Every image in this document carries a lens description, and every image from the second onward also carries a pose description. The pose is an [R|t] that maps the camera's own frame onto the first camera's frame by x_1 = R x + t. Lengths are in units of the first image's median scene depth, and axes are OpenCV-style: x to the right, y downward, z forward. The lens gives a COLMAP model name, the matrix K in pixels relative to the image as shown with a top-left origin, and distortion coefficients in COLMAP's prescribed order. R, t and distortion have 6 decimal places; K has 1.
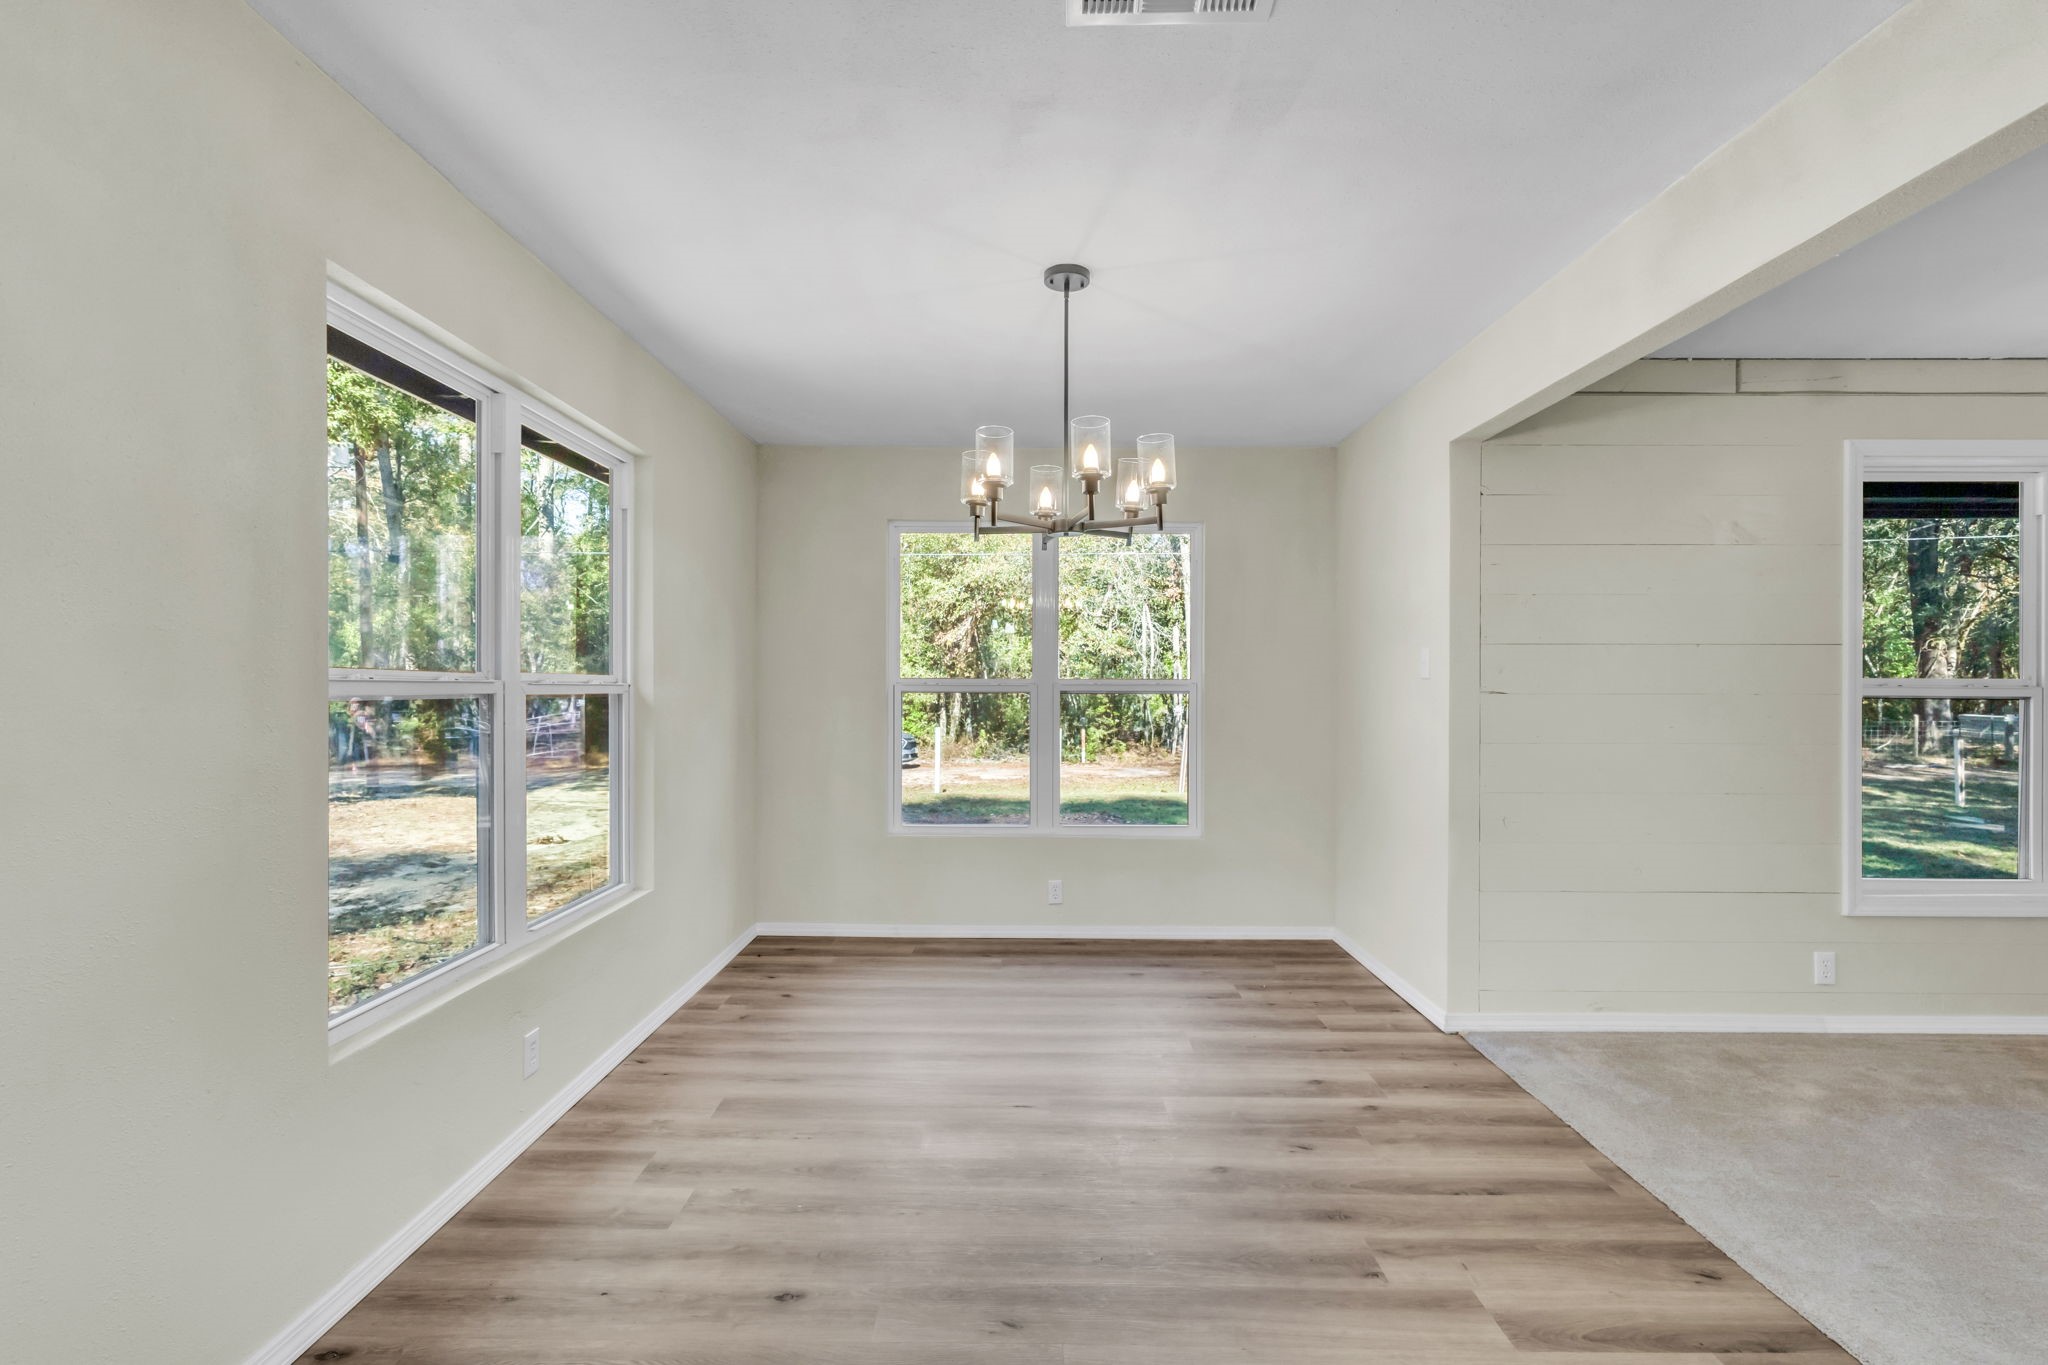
lens RADIAL K [[938.3, 0, 1024.0], [0, 938.3, 682.5], [0, 0, 1]] dist [0.002920, 0.000989]
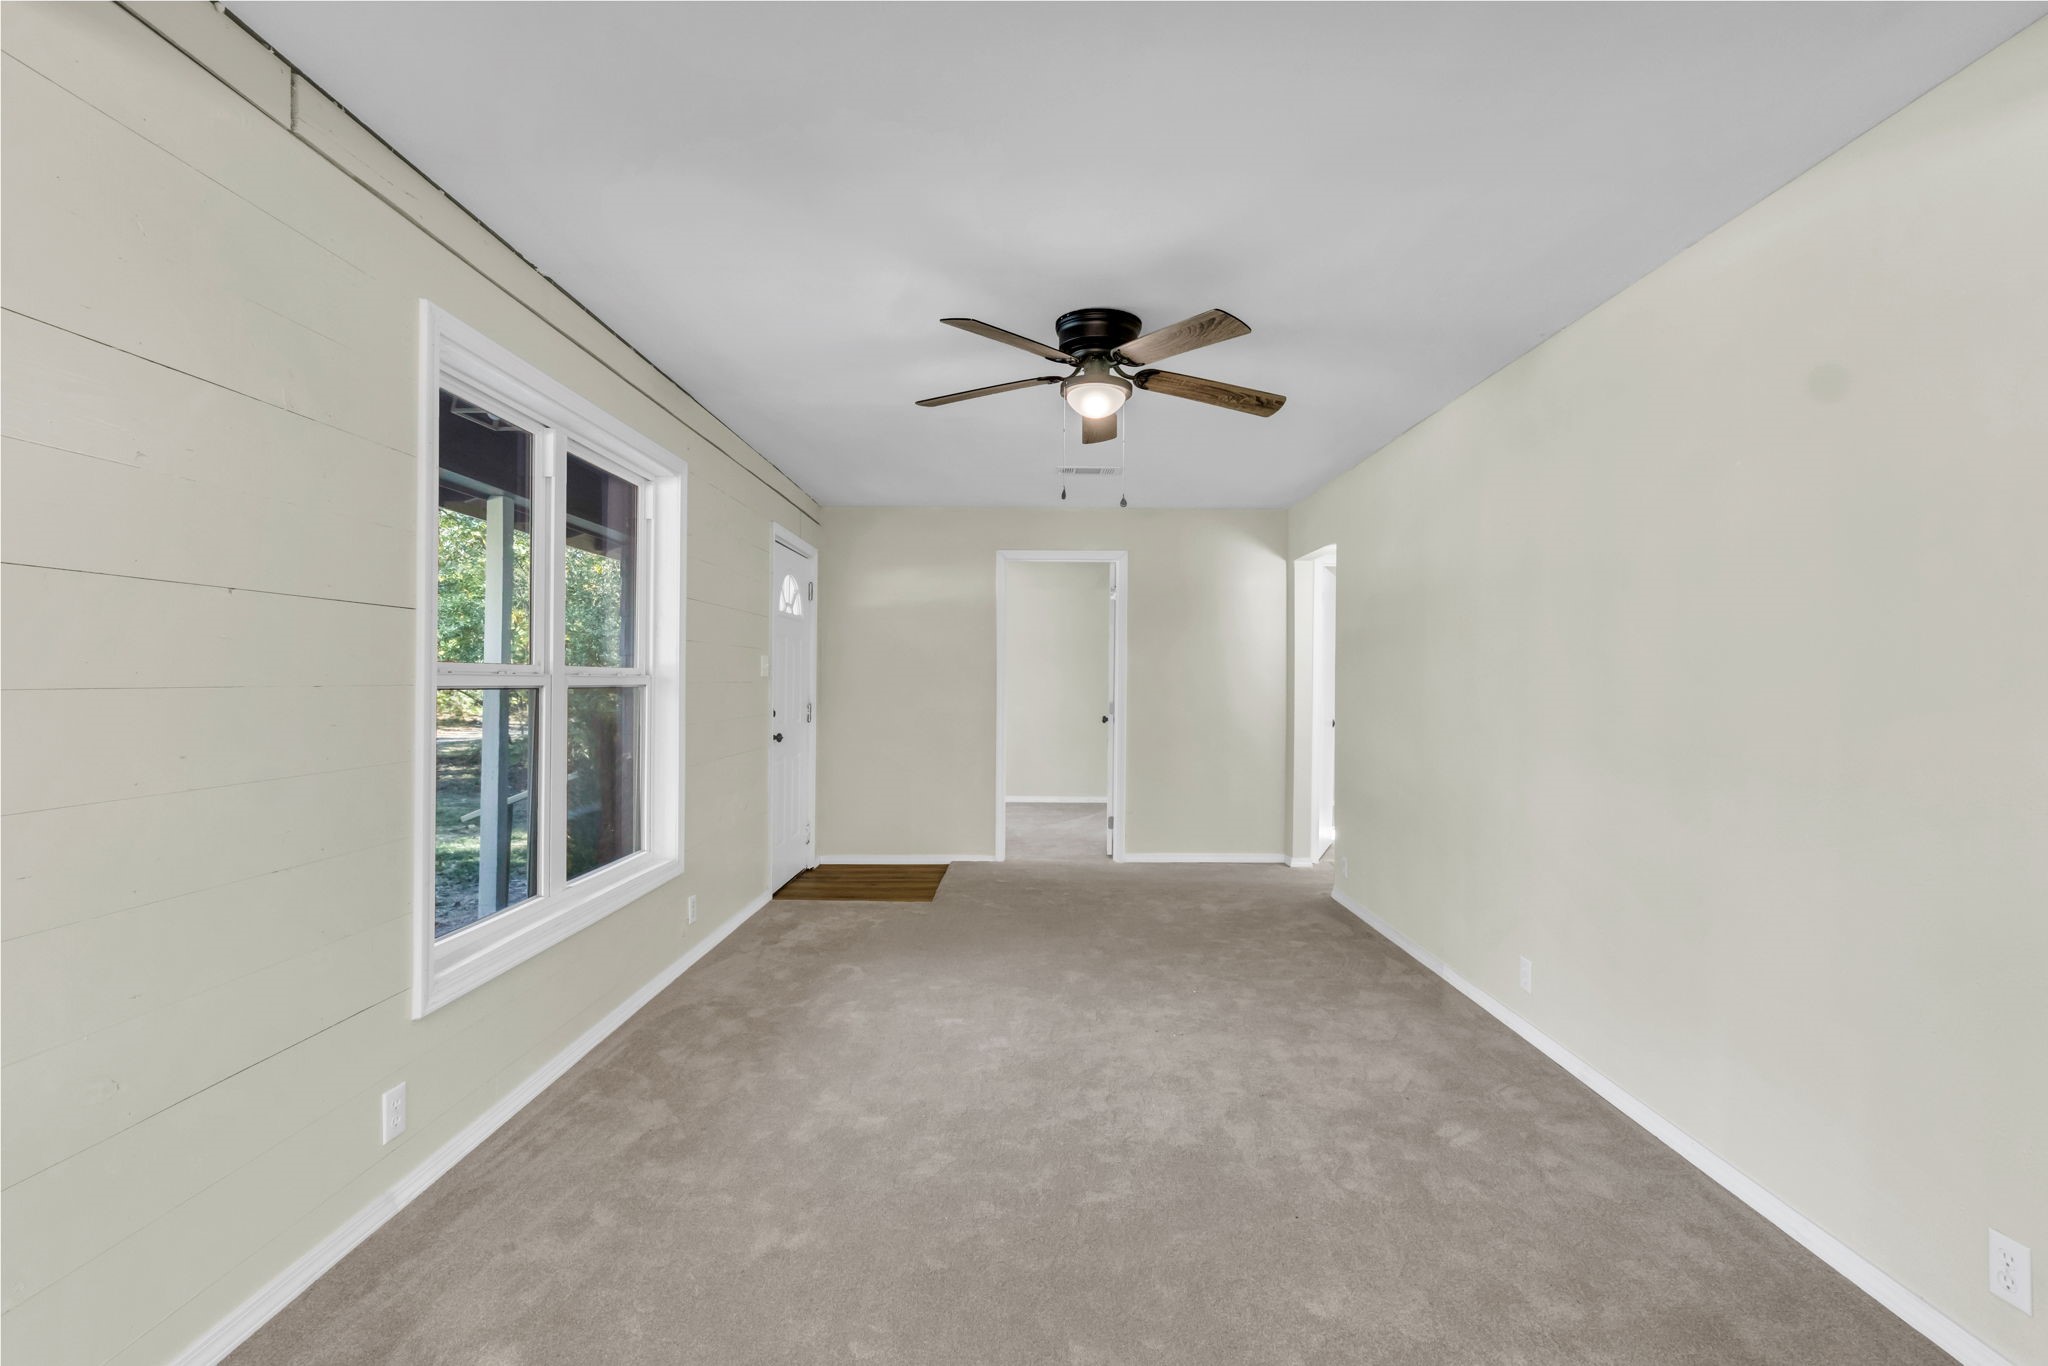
lens RADIAL K [[938.3, 0, 1024.0], [0, 938.3, 683.0], [0, 0, 1]] dist [0.002920, 0.000989]
pose [[0.009703, -0.001587, 0.999952, 0.217187], [-0.002749, 0.999995, 0.001614, 0.009253], [-0.999949, -0.002764, 0.009699, 0.568860]]
